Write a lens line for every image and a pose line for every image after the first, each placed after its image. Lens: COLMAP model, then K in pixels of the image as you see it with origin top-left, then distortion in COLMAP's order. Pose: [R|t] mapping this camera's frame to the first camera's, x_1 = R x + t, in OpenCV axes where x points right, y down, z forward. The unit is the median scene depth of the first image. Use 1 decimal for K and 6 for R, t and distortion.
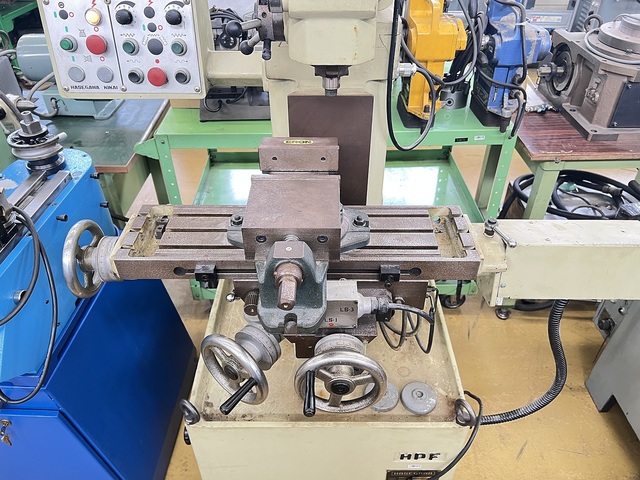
lens RADIAL K [[485.8, 0, 323.8], [0, 485.8, 236.1], [0, 0, 1]] dist [0.037449, -0.052165]
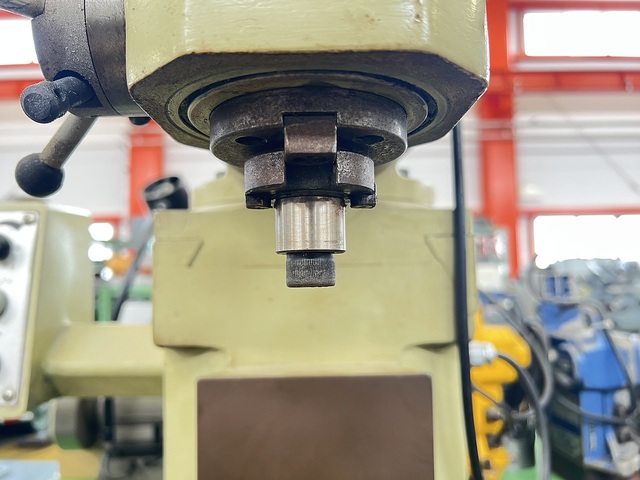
lens RADIAL K [[510.3, 0, 320.0], [0, 510.3, 240.0], [0, 0, 1]] dist [-0.031679, -0.002309]
pose [[0.999693, -0.012293, 0.021503, 0.006774], [0.023509, 0.744245, -0.667493, -0.072021], [-0.007798, 0.667794, 0.744305, 0.417700]]
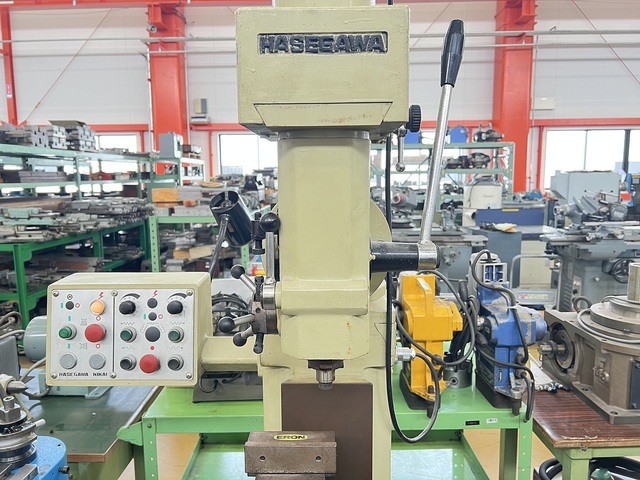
lens RADIAL K [[488.3, 0, 318.4], [0, 488.3, 239.2], [0, 0, 1]] dist [0.006890, -0.007760]
pose [[0.999845, -0.007446, -0.015948, 0.009590], [-0.001644, 0.862631, -0.505831, -0.033596], [0.017524, 0.505779, 0.862485, 0.027533]]
